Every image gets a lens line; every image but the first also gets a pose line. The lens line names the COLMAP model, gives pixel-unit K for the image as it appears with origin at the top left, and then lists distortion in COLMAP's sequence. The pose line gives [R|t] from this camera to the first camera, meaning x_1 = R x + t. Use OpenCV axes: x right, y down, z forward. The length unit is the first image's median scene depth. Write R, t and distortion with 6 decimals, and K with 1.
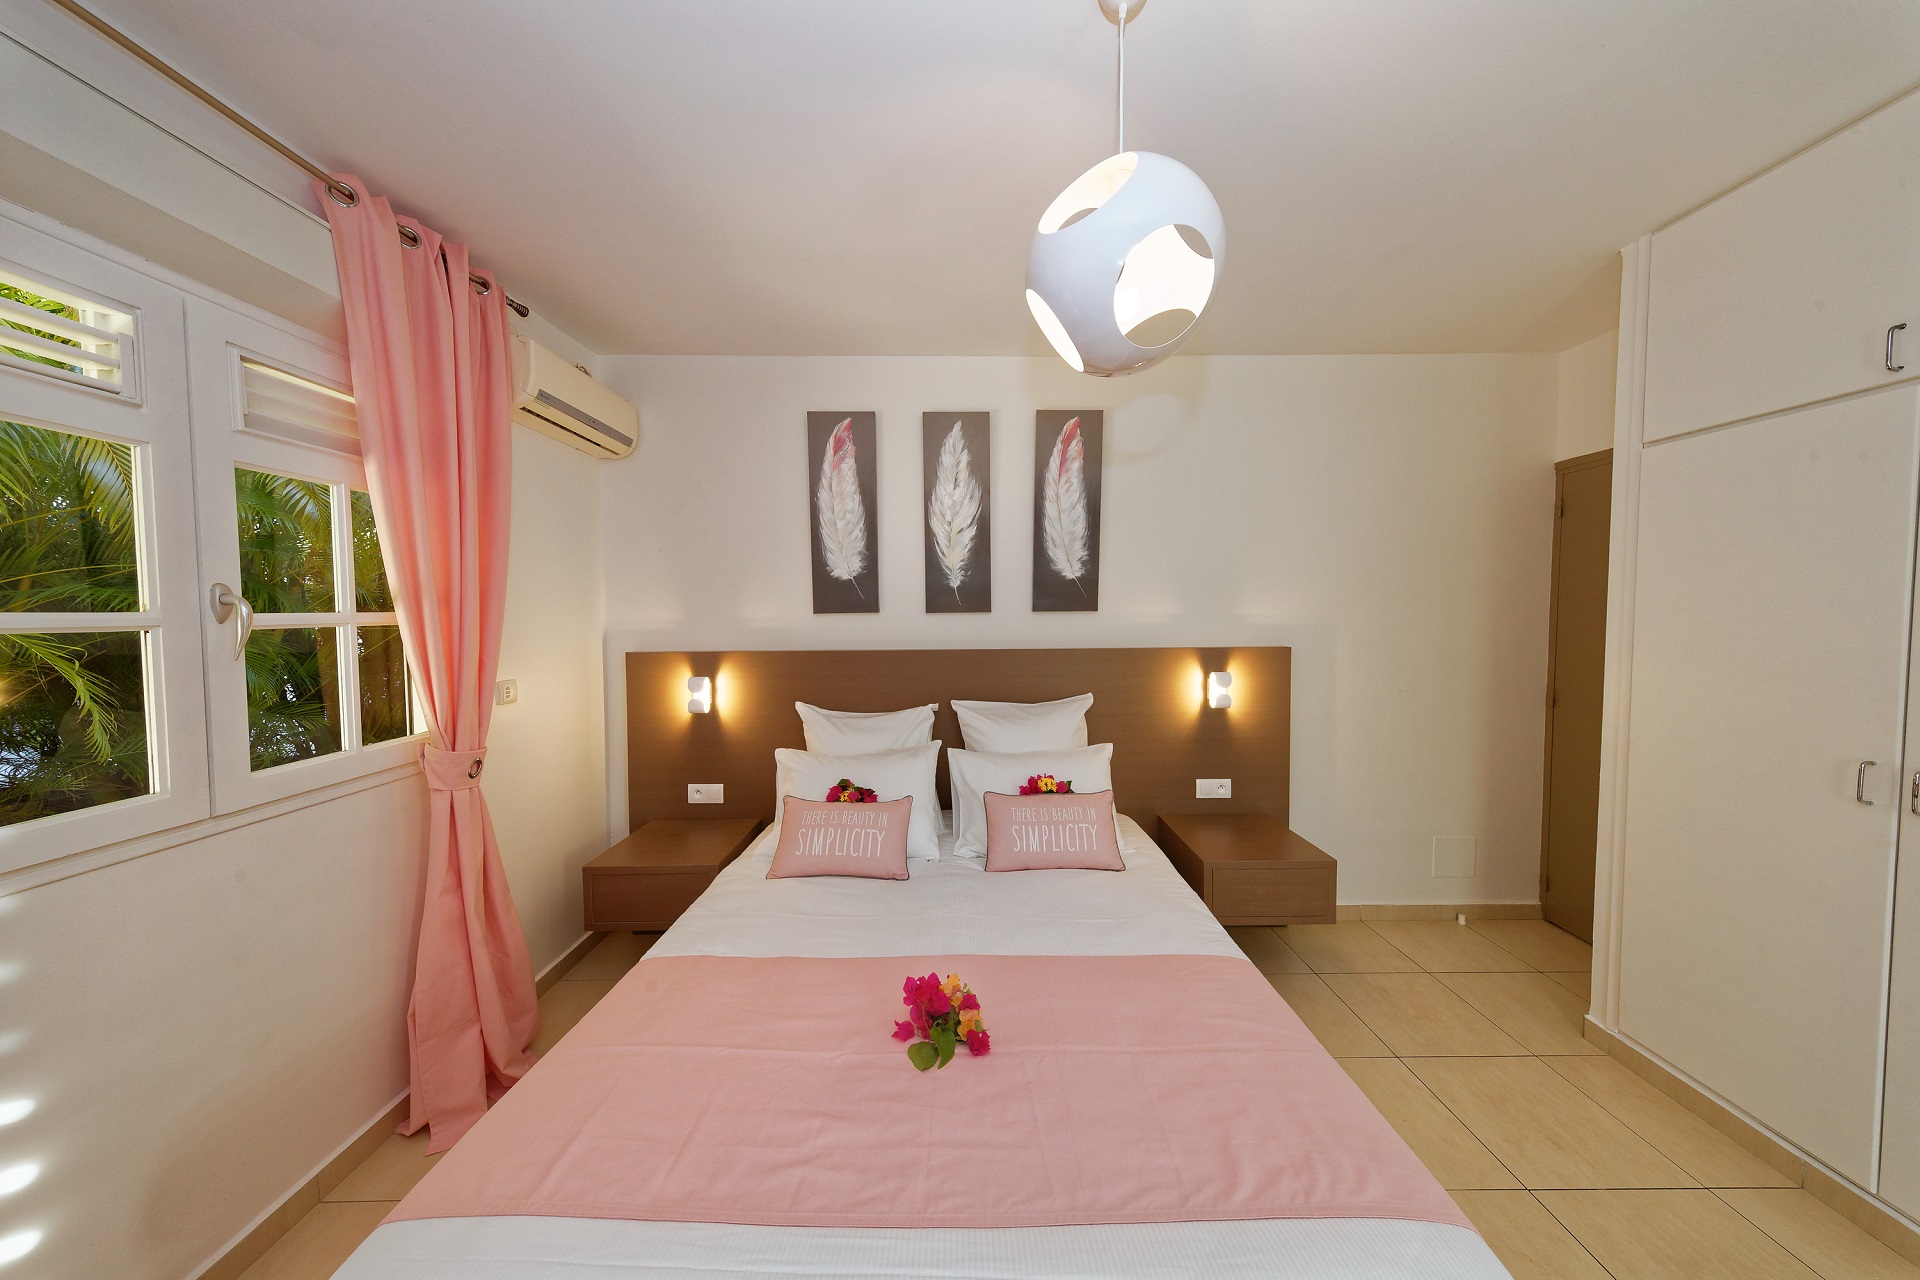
lens RADIAL K [[609.6, 0, 960.0], [0, 609.6, 640.0], [0, 0, 1]] dist [0.000167, 0.000006]
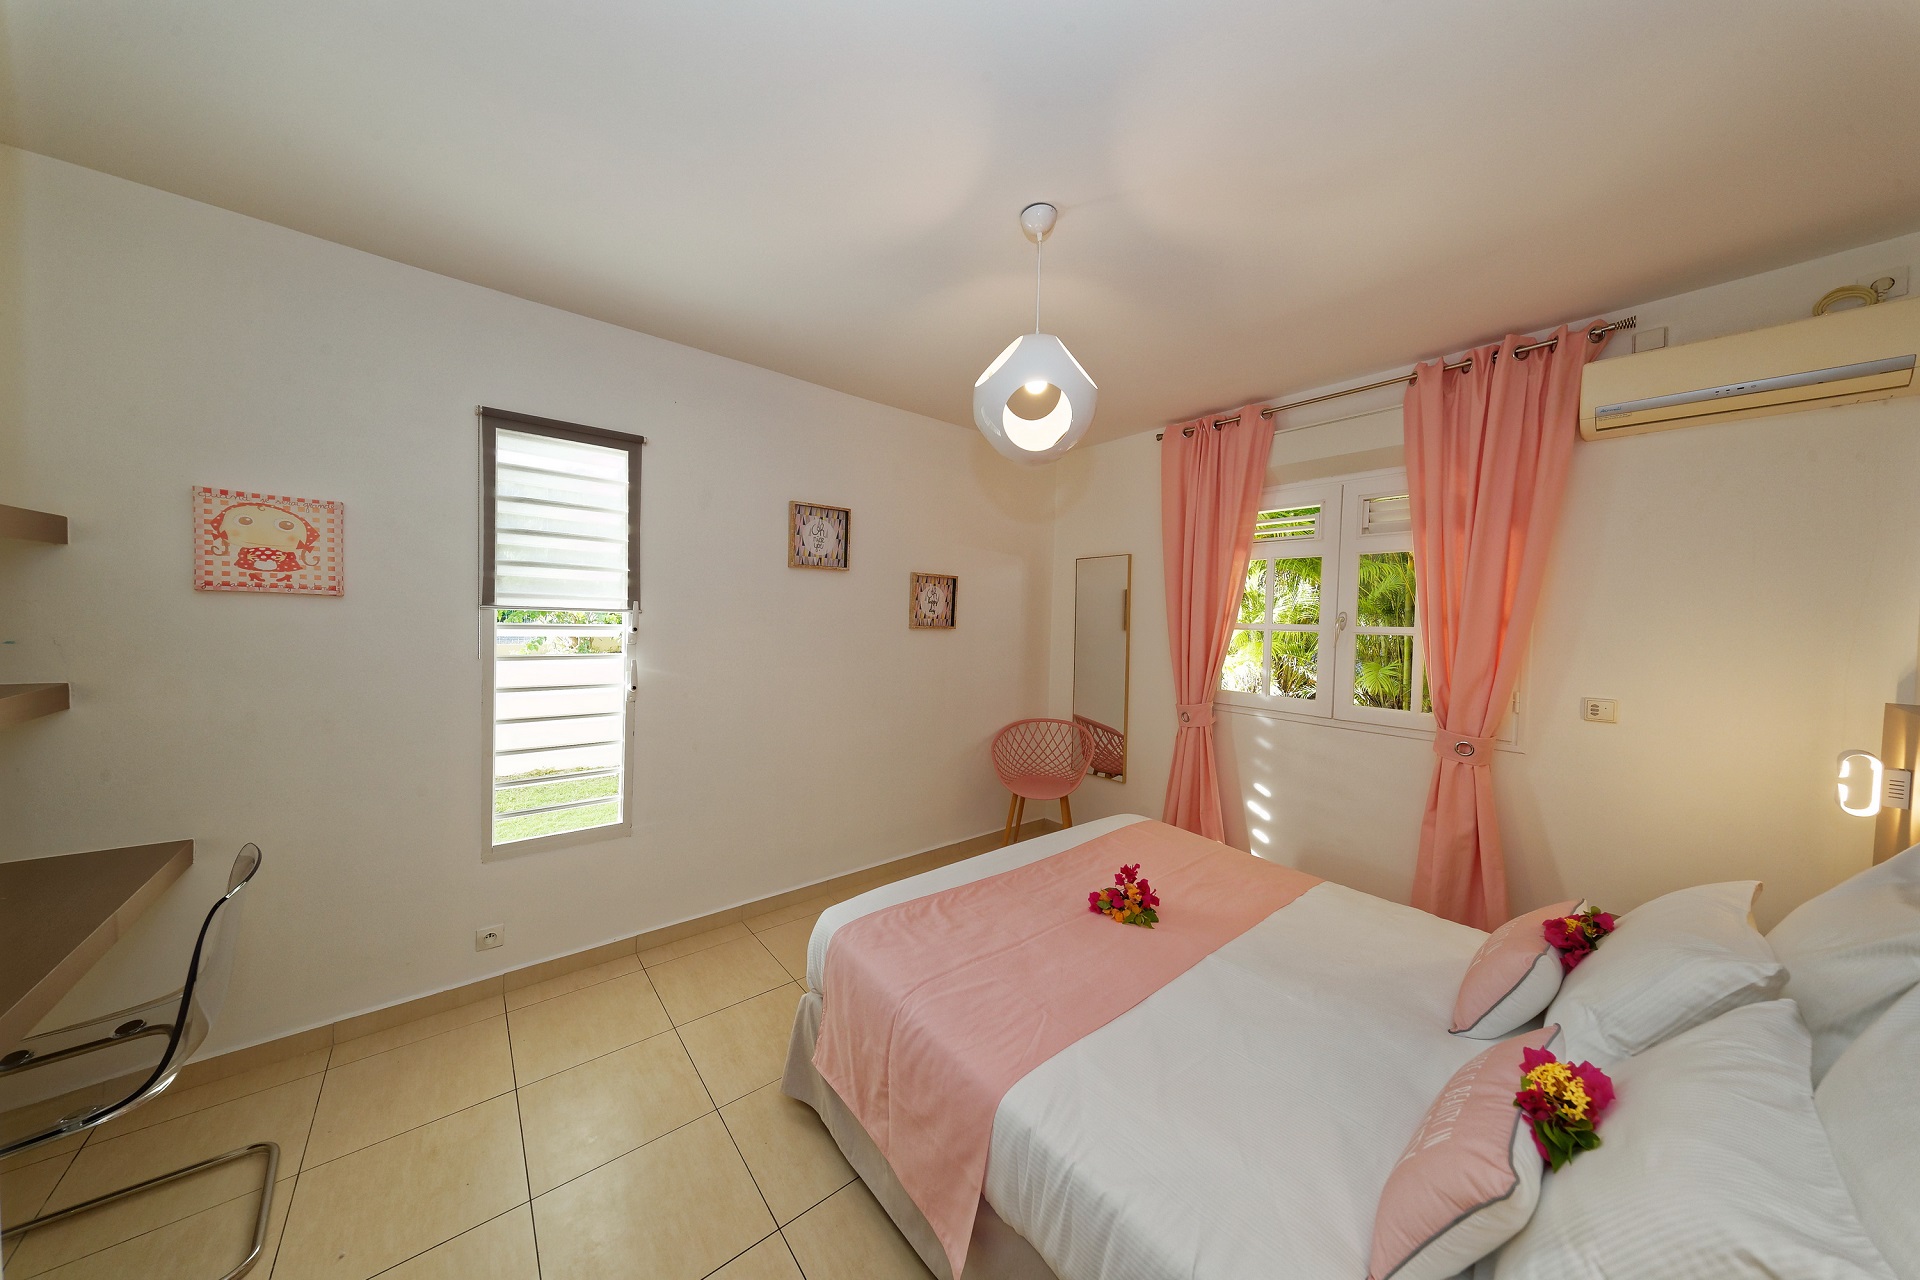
lens RADIAL K [[609.6, 0, 960.0], [0, 609.6, 640.0], [0, 0, 1]] dist [0.000167, 0.000006]
pose [[-0.773493, 0.012010, -0.633691, 1.531220], [-0.043848, 0.996411, 0.072406, -0.117433], [0.632286, 0.083792, -0.770190, 2.322997]]
